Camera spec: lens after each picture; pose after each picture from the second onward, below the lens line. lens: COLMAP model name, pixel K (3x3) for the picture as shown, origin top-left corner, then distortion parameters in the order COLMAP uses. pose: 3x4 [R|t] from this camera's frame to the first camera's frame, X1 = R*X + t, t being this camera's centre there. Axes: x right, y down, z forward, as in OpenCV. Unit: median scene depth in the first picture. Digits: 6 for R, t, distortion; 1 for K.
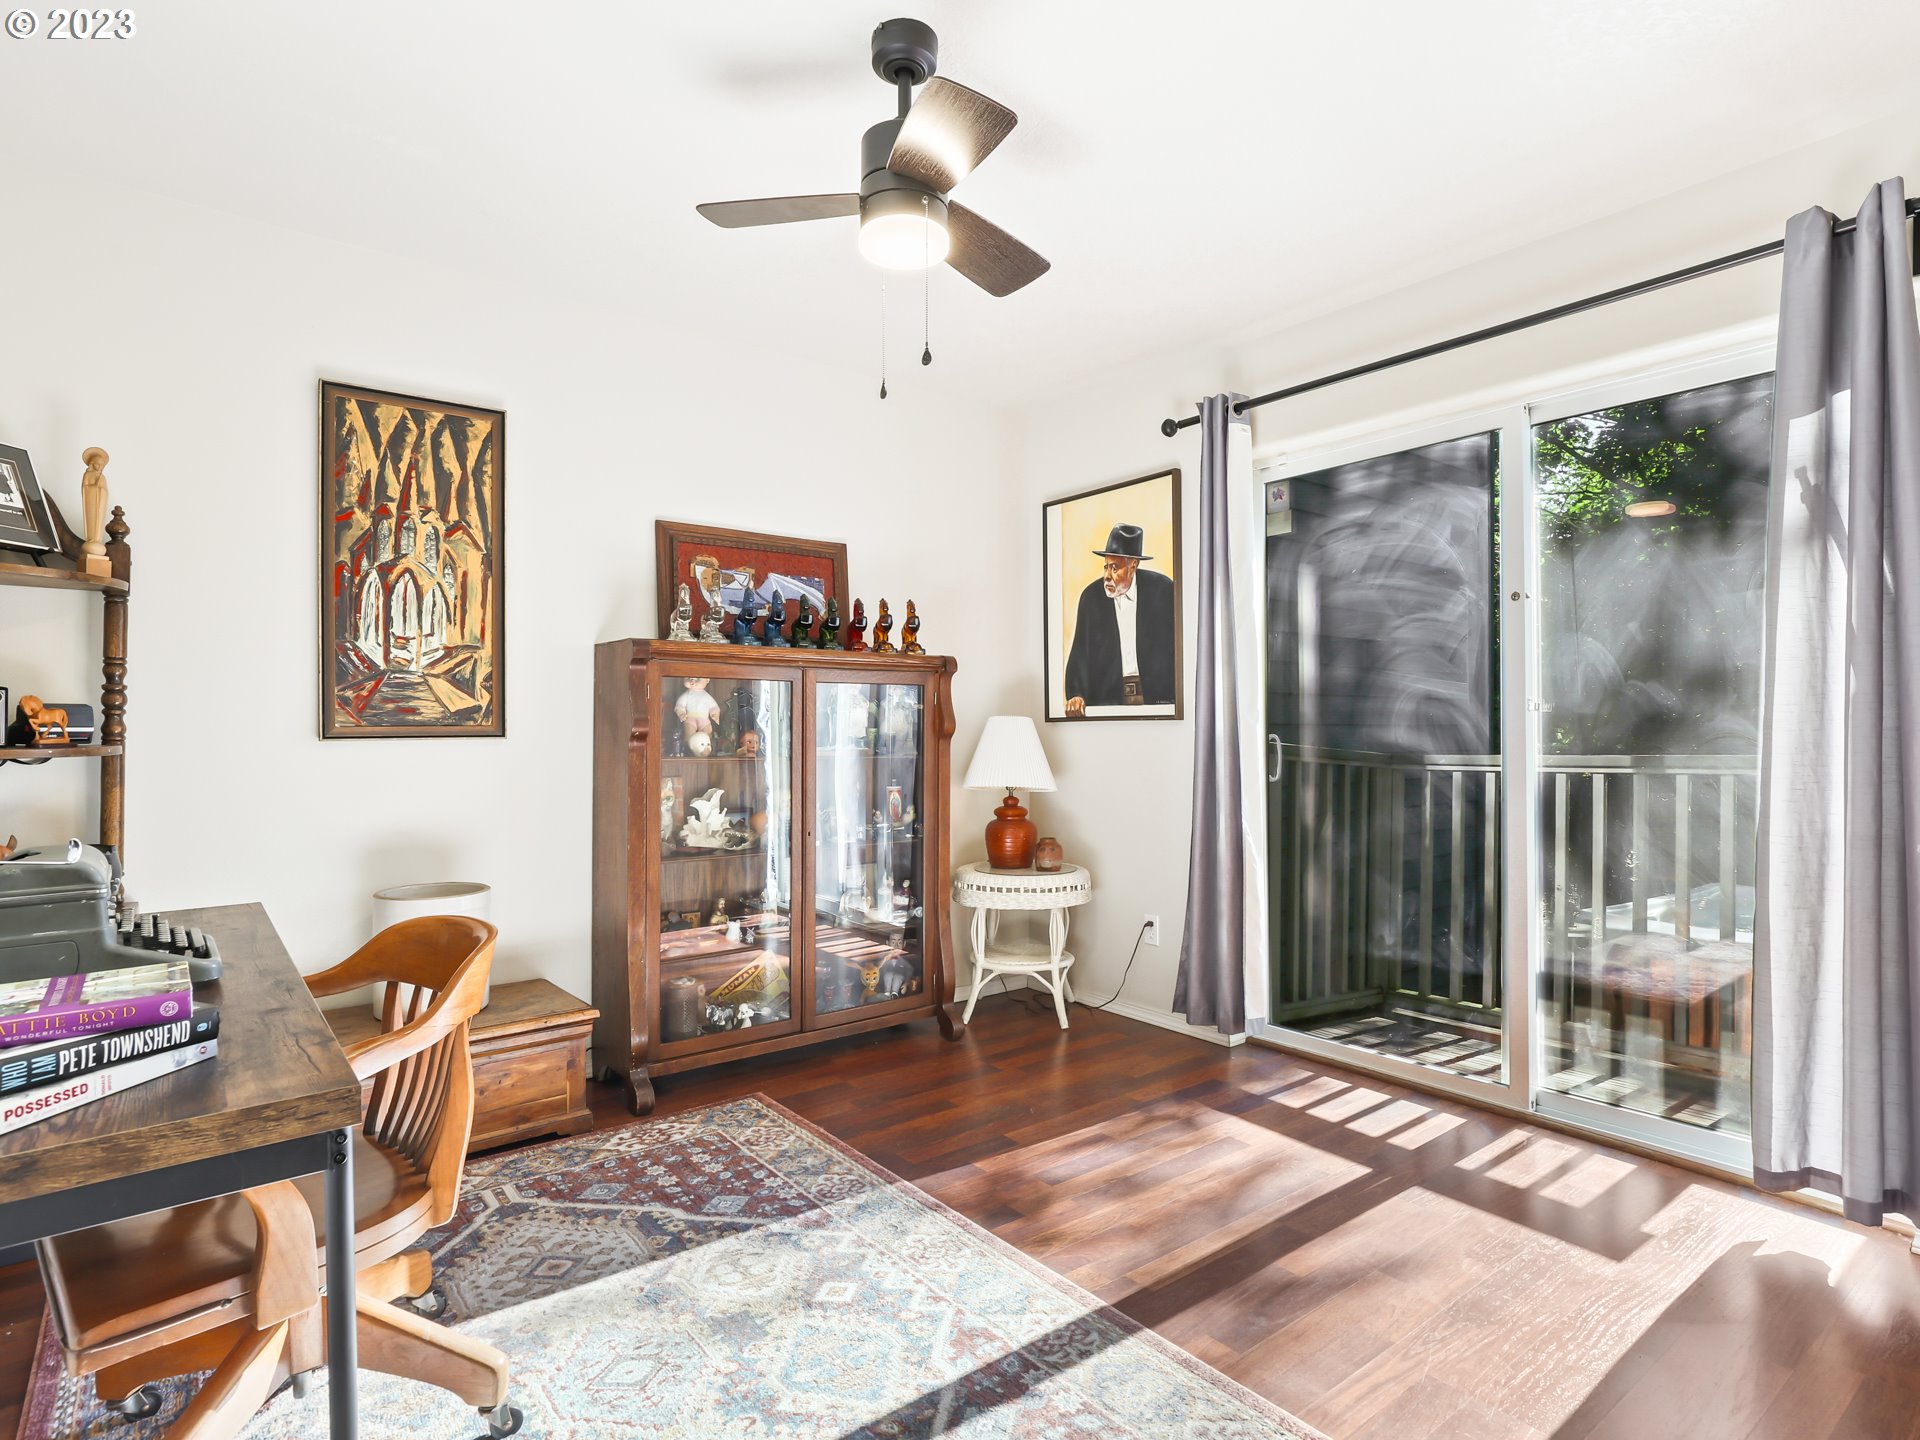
lens RADIAL K [[1029.8, 0, 962.4], [0, 1029.8, 725.2], [0, 0, 1]] dist [0.001860, -0.000509]
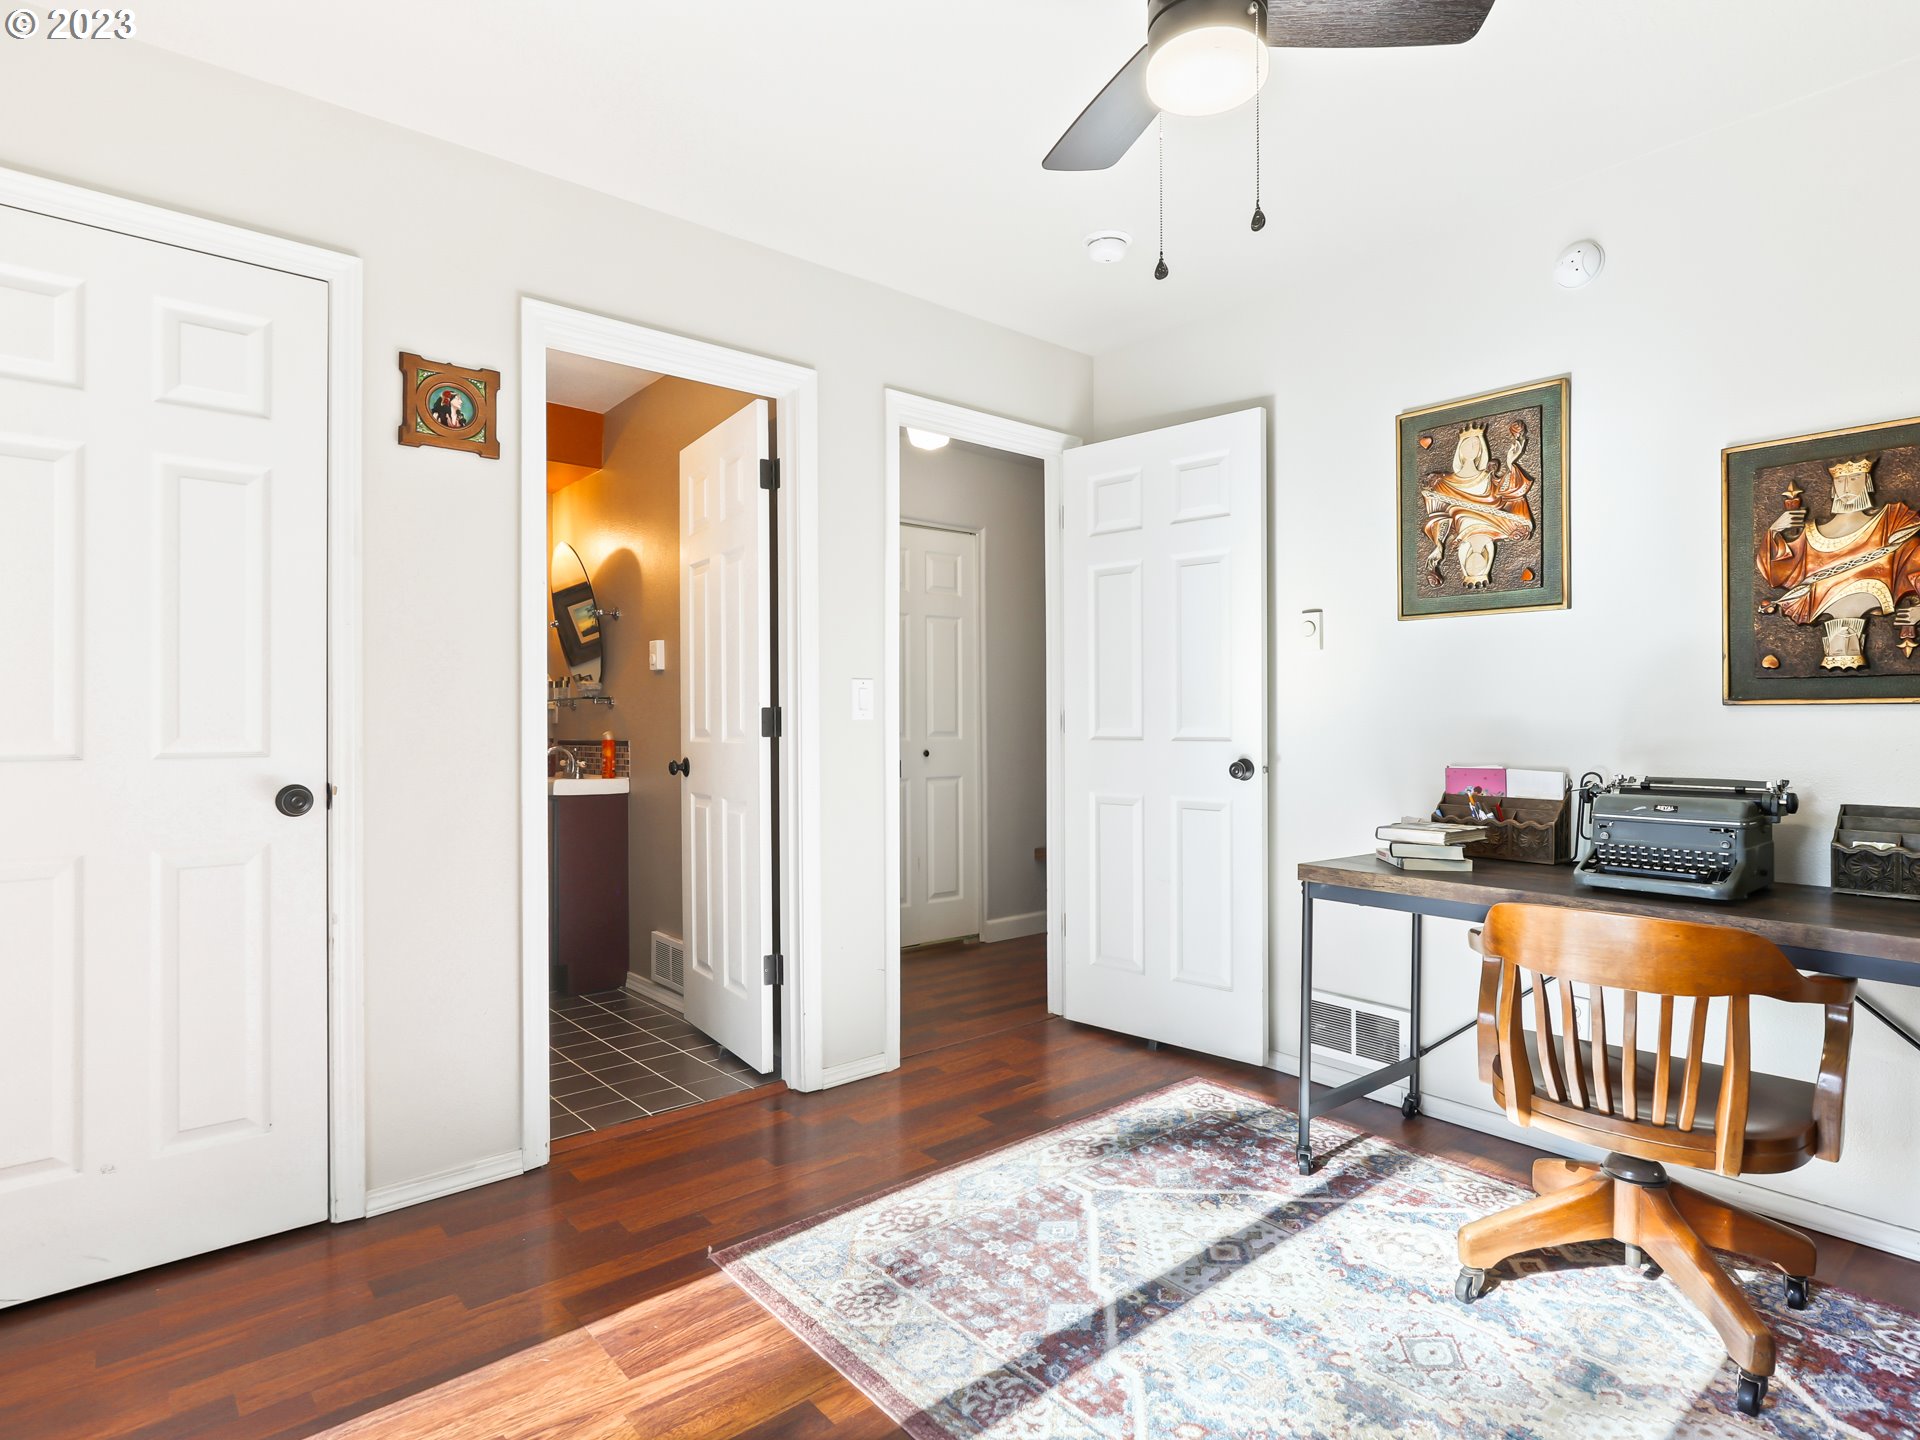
lens RADIAL K [[1029.8, 0, 964.5], [0, 1029.8, 722.1], [0, 0, 1]] dist [0.001860, -0.000509]
pose [[-0.999169, 0.002521, -0.040689, 0.106242], [0.002545, 0.999997, -0.000538, 0.005274], [0.040687, -0.000641, -0.999172, 1.219868]]
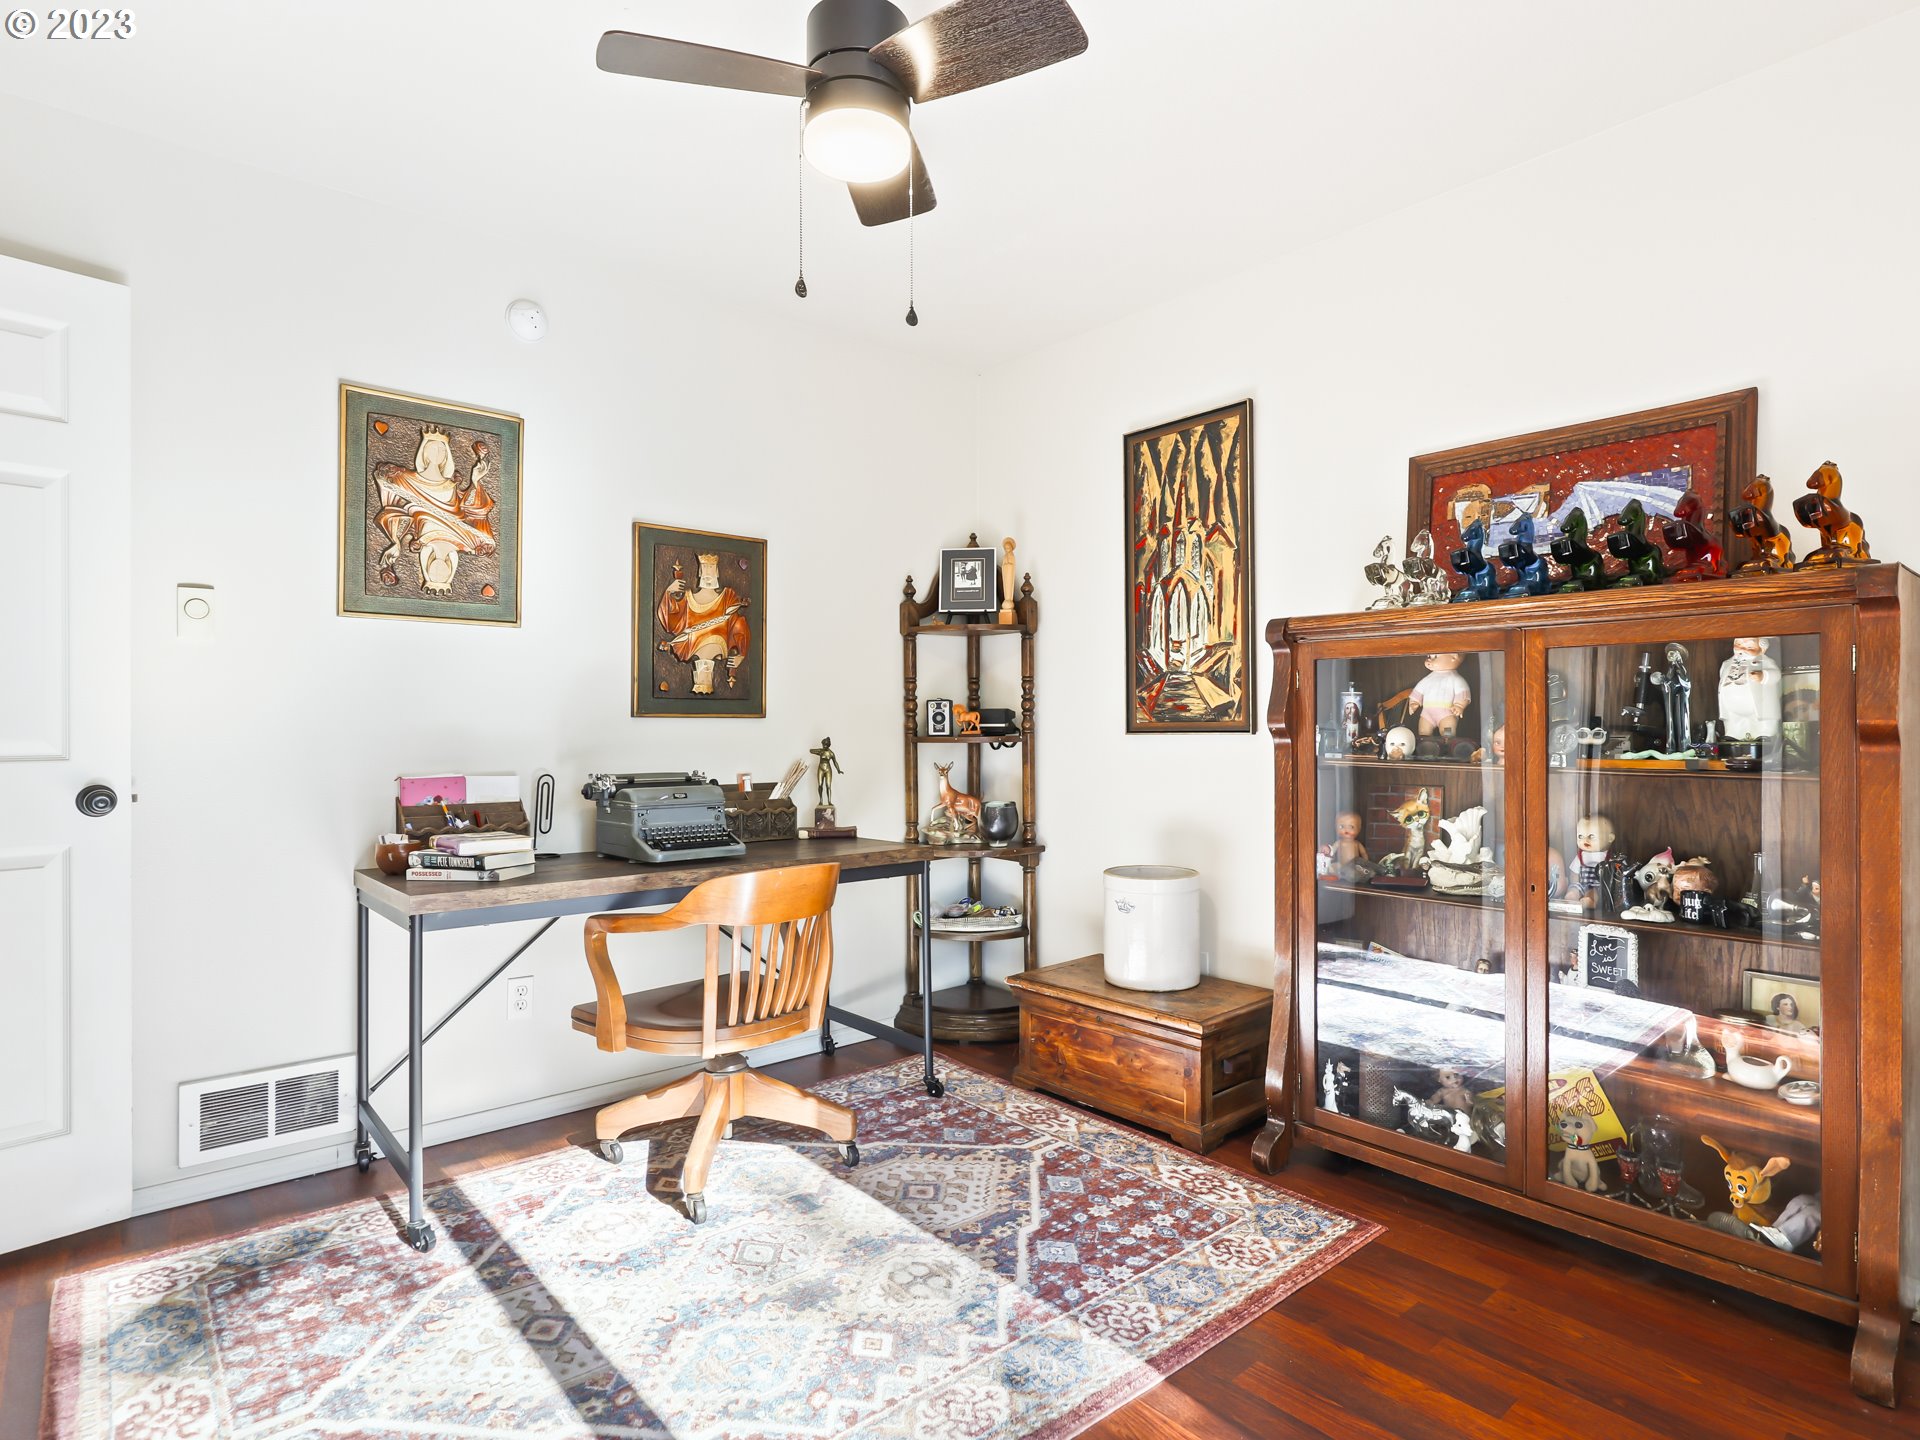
lens RADIAL K [[1029.8, 0, 969.3], [0, 1029.8, 725.5], [0, 0, 1]] dist [0.001860, -0.000509]
pose [[0.044835, -0.000902, -0.998994, 0.552737], [0.004824, 0.999988, -0.000687, 0.004337], [0.998983, -0.004789, 0.044839, 0.733904]]
